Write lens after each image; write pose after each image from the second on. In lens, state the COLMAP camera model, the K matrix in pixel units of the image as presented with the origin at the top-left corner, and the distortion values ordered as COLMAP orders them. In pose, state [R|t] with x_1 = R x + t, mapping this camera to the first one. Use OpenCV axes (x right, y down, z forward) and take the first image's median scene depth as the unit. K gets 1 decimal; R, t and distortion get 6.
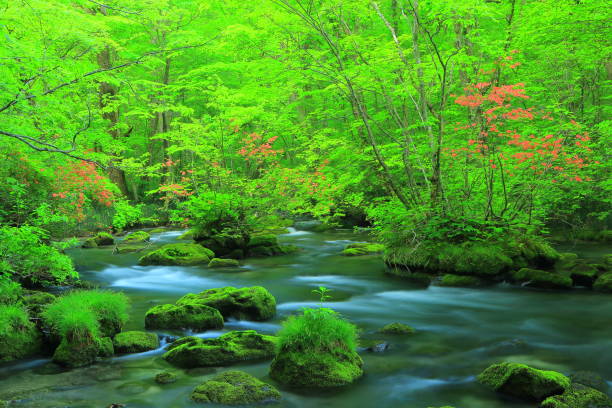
lens RADIAL K [[800.4, 0, 306.2], [0, 800.4, 217.8], [0, 0, 1]] dist [0.012011, 0.008152]
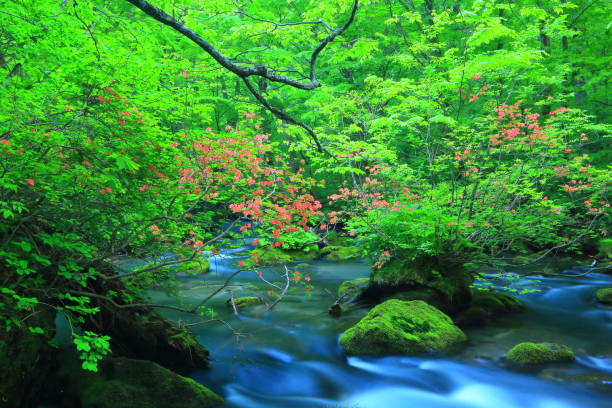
lens RADIAL K [[578.7, 0, 305.7], [0, 578.7, 202.8], [0, 0, 1]] dist [0.038935, 0.031956]
pose [[0.970000, 0.018581, 0.242395, -0.381523], [-0.012531, 0.999571, -0.026475, -0.028124], [-0.242783, 0.022644, 0.969816, 0.778396]]
